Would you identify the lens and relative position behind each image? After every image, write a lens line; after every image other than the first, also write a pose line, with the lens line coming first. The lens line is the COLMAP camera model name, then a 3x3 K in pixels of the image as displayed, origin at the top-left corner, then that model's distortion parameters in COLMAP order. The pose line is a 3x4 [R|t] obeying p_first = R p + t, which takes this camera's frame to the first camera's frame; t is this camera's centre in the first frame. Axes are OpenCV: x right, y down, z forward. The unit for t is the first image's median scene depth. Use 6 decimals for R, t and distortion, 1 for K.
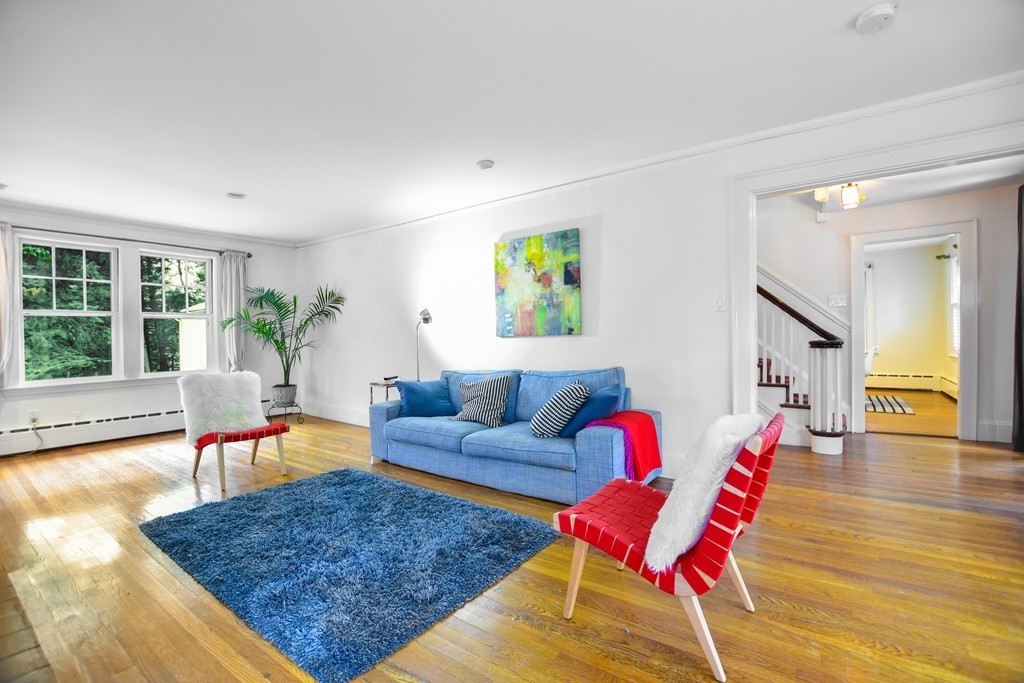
lens RADIAL K [[459.0, 0, 512.0], [0, 459.0, 341.5], [0, 0, 1]] dist [-0.035166, 0.008417]
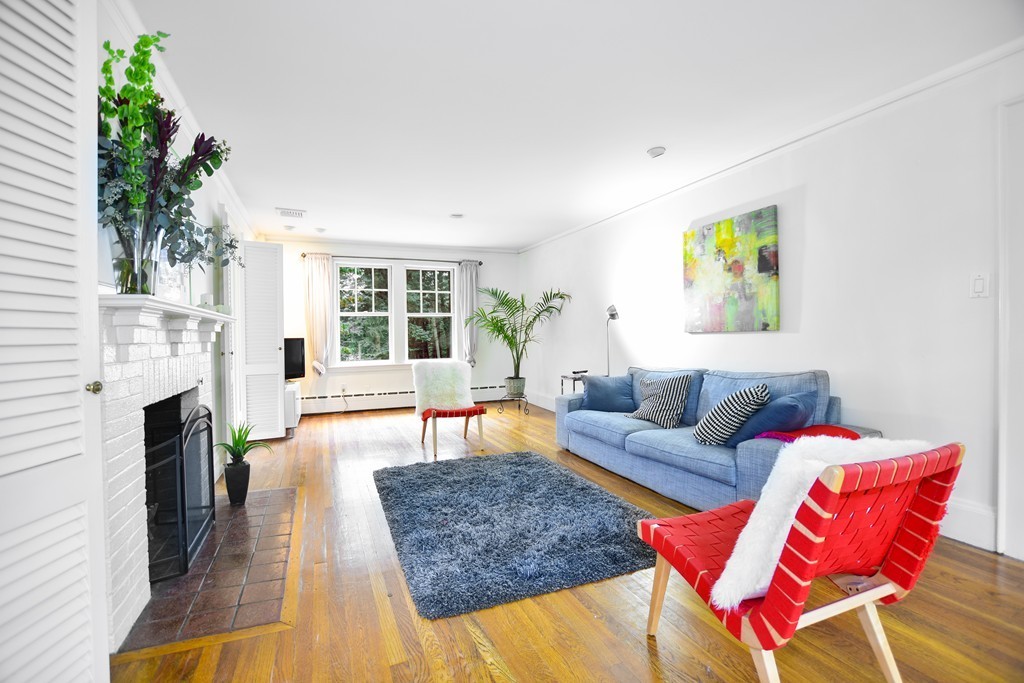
lens RADIAL K [[459.0, 0, 512.0], [0, 459.0, 341.5], [0, 0, 1]] dist [-0.035166, 0.008417]
pose [[0.853085, 0.012153, -0.521630, 0.168342], [-0.006636, 0.999901, 0.012444, -0.002023], [0.521729, -0.007155, 0.853081, 0.027629]]
